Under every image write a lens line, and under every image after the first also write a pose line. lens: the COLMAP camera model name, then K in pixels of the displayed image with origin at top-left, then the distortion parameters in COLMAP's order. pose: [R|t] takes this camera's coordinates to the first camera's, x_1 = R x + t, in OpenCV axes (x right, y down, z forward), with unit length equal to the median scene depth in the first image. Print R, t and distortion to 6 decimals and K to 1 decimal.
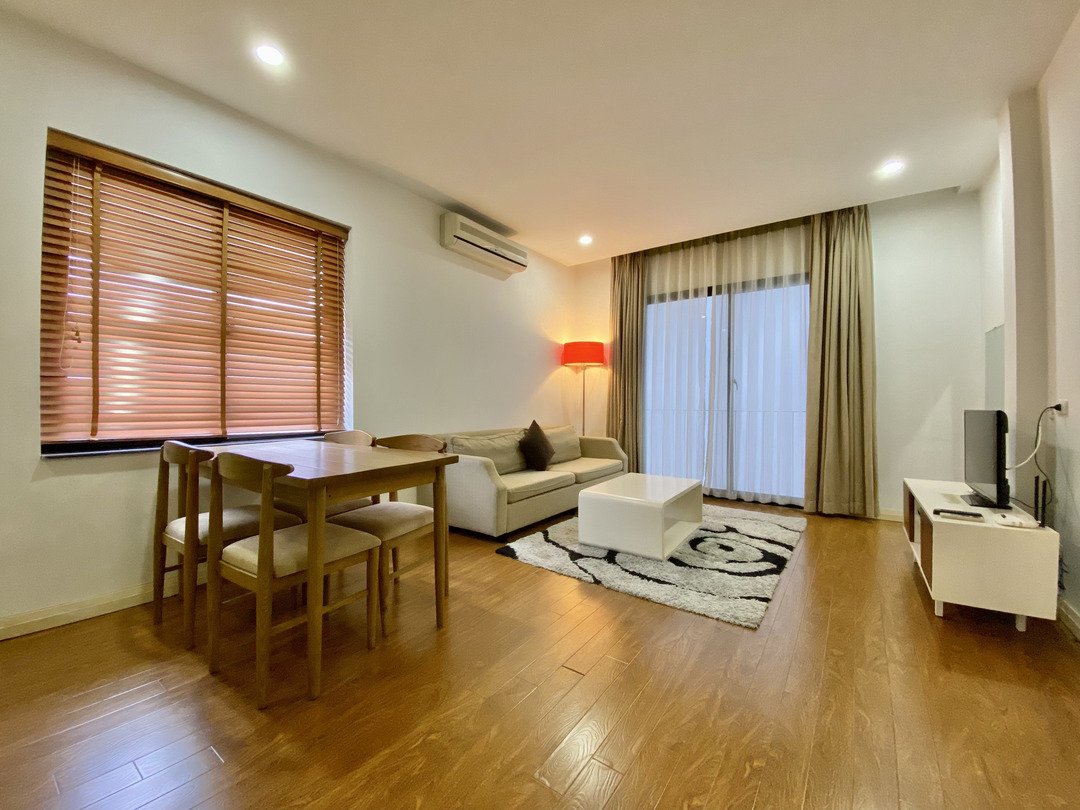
lens RADIAL K [[435.4, 0, 540.0], [0, 435.4, 405.0], [0, 0, 1]] dist [0.046108, -0.034094]
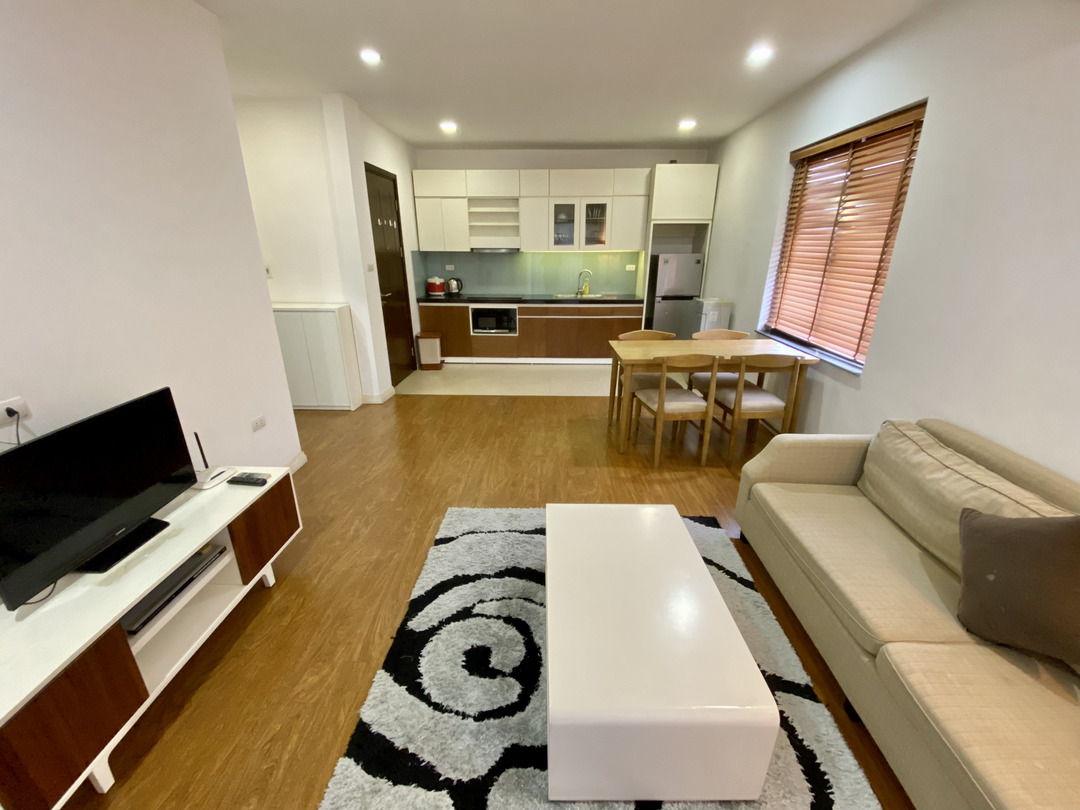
lens RADIAL K [[435.4, 0, 540.0], [0, 435.4, 405.0], [0, 0, 1]] dist [0.046108, -0.034094]
pose [[-0.832621, 0.185073, -0.522005, 0.587696], [-0.007595, 0.938611, 0.344893, -0.173039], [0.553790, 0.291130, -0.780102, 1.381666]]
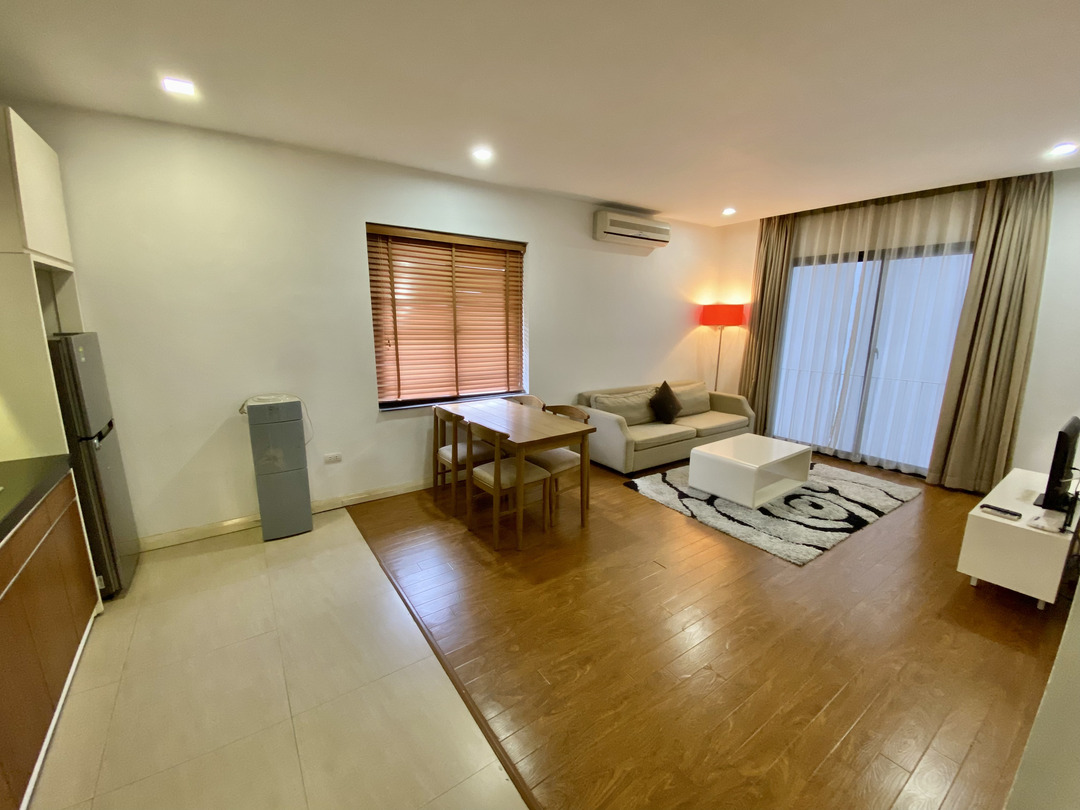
lens RADIAL K [[435.4, 0, 540.0], [0, 435.4, 405.0], [0, 0, 1]] dist [0.046108, -0.034094]
pose [[0.942317, 0.071458, -0.327005, 0.083295], [-0.009286, 0.982152, 0.187861, -0.169103], [0.334593, -0.173988, 0.926162, -0.330400]]
